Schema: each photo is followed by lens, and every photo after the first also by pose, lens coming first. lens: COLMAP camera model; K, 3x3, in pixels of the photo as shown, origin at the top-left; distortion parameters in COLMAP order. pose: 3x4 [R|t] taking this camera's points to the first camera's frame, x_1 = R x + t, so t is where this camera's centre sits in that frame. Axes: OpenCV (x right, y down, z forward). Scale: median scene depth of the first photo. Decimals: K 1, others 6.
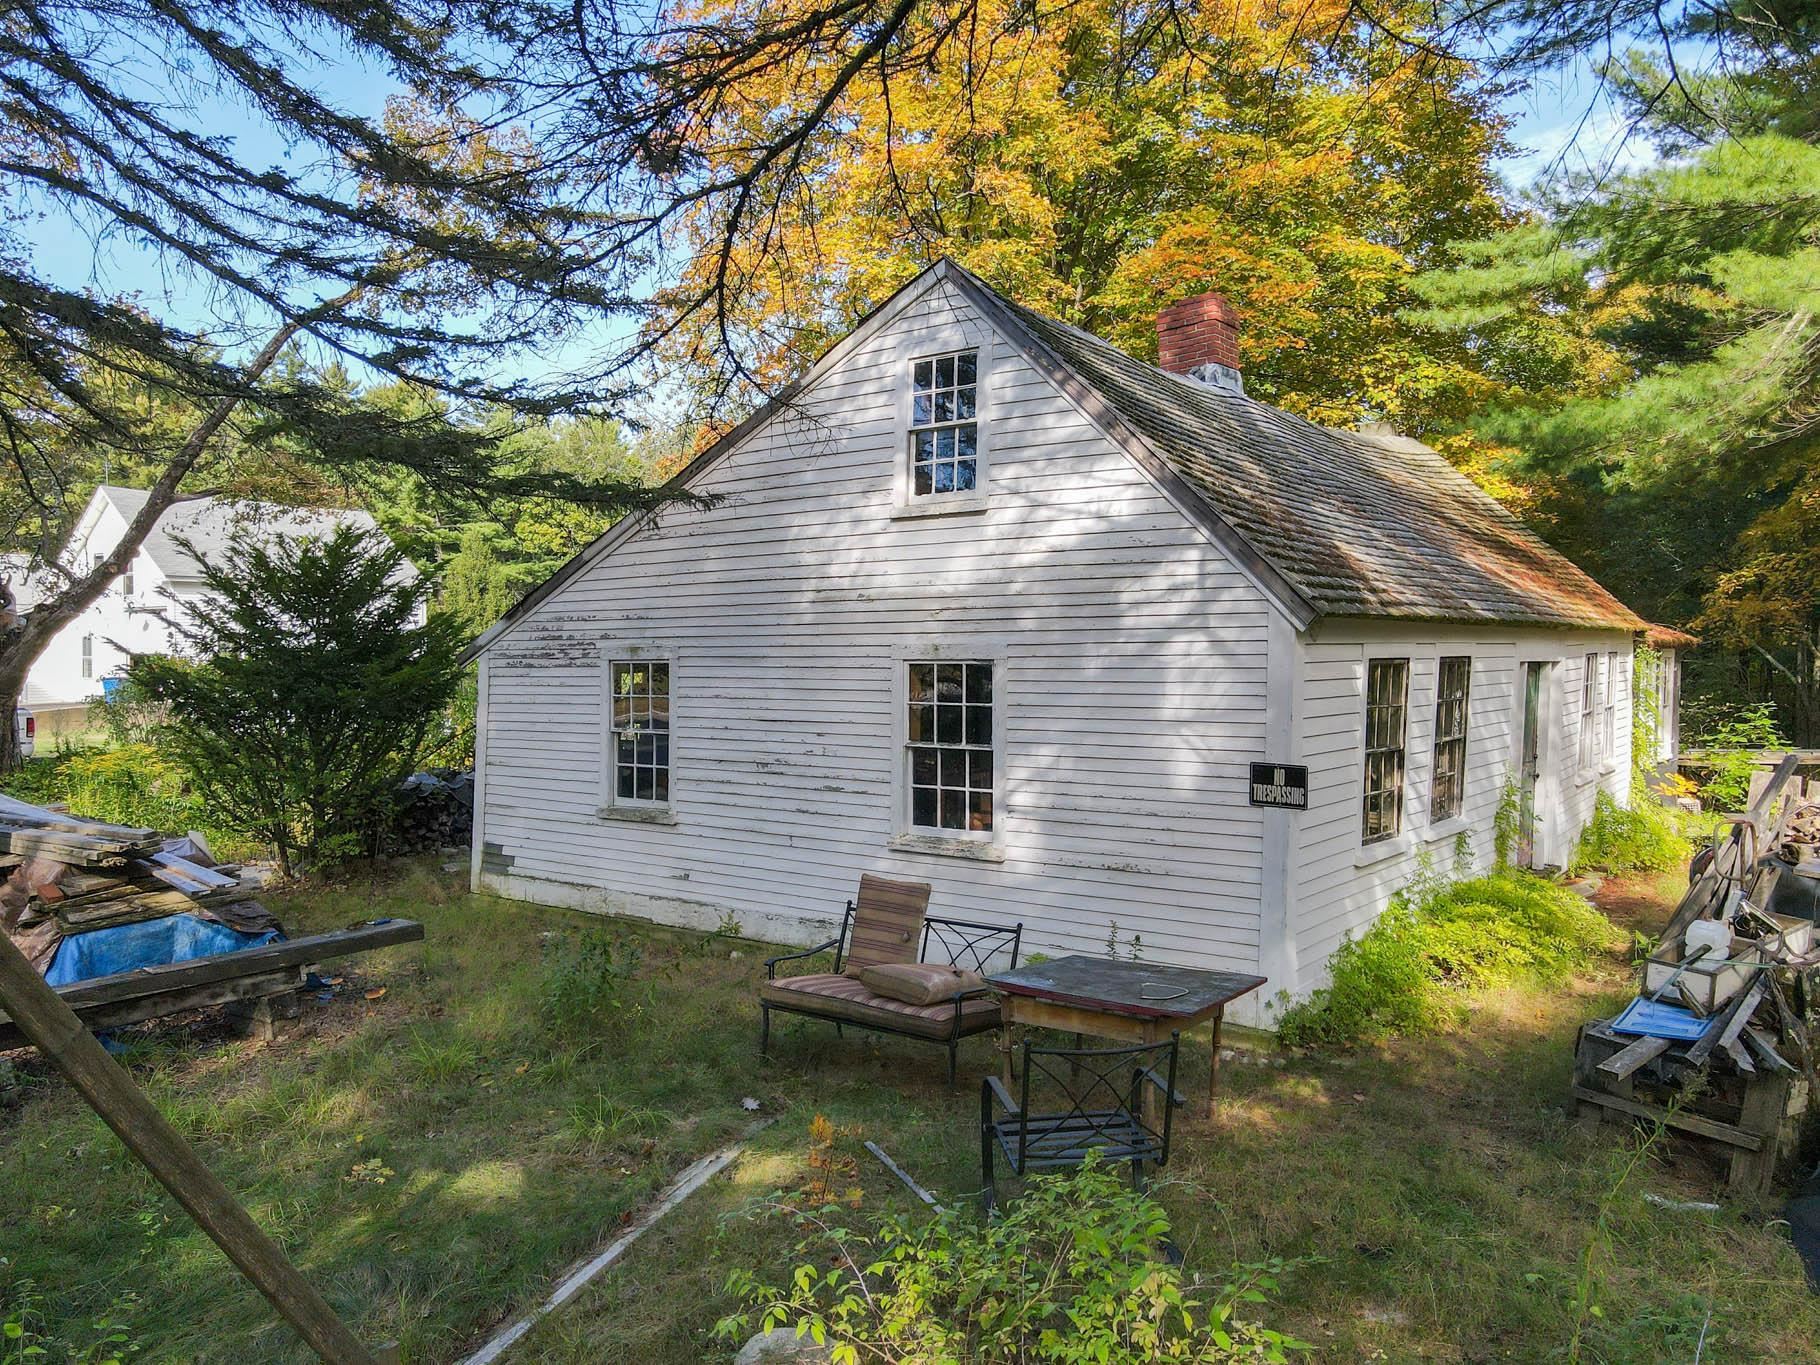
lens RADIAL K [[1337.0, 0, 900.0], [0, 1337.0, 692.4], [0, 0, 1]] dist [0.005667, 0.005999]
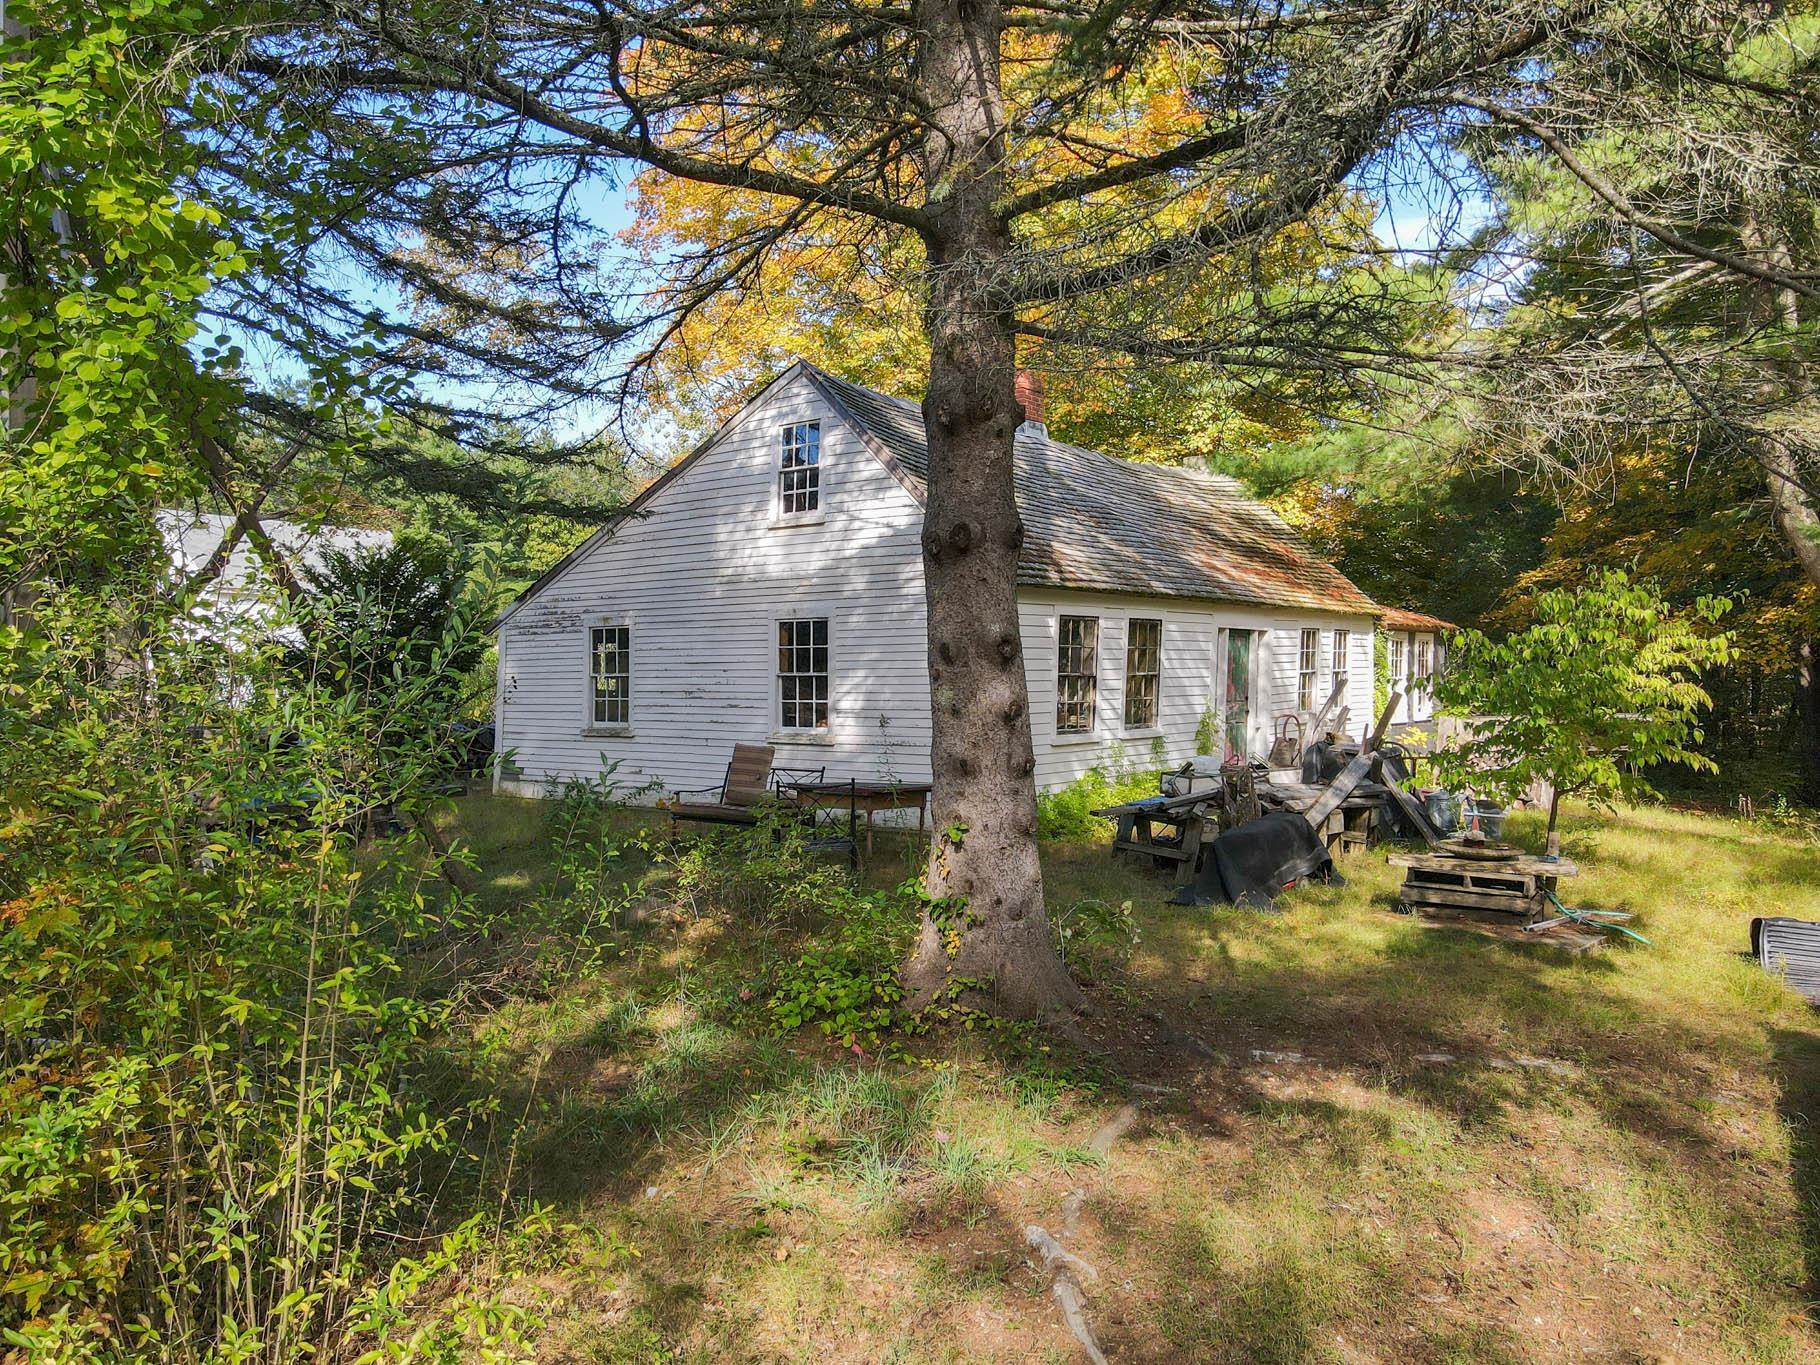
lens RADIAL K [[1337.0, 0, 896.6], [0, 1337.0, 683.4], [0, 0, 1]] dist [0.005667, 0.005999]
pose [[0.999968, -0.001241, -0.007884, 0.153885], [0.001070, 0.999767, -0.021561, 0.082786], [0.007909, 0.021552, 0.999736, -0.539538]]
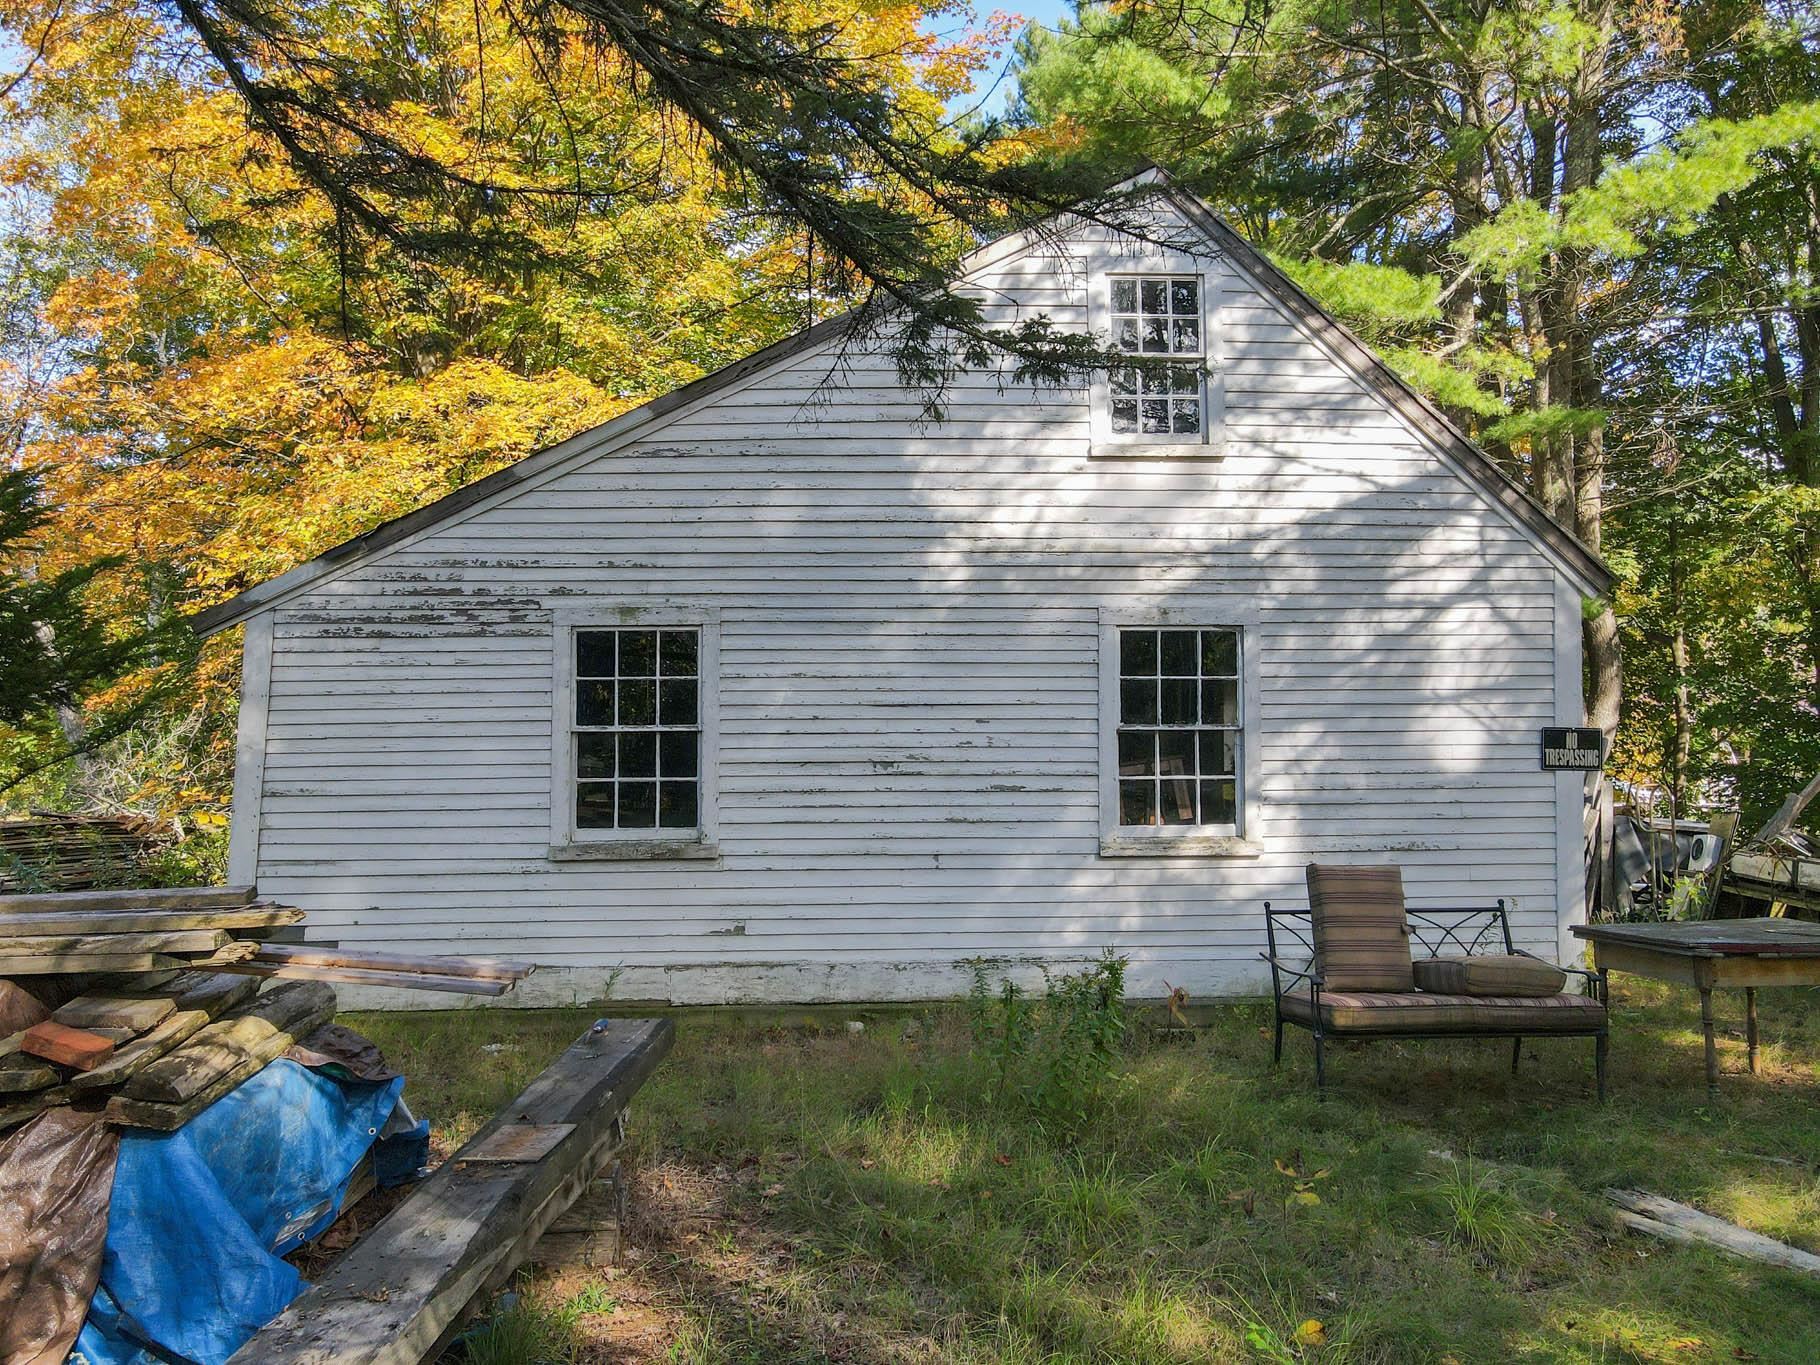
lens RADIAL K [[1337.0, 0, 909.3], [0, 1337.0, 679.6], [0, 0, 1]] dist [0.005667, 0.005999]
pose [[0.762477, 0.026130, 0.646488, -0.629742], [0.019255, 0.997825, -0.063040, 0.058839], [-0.646729, 0.060515, 0.760315, 0.448588]]
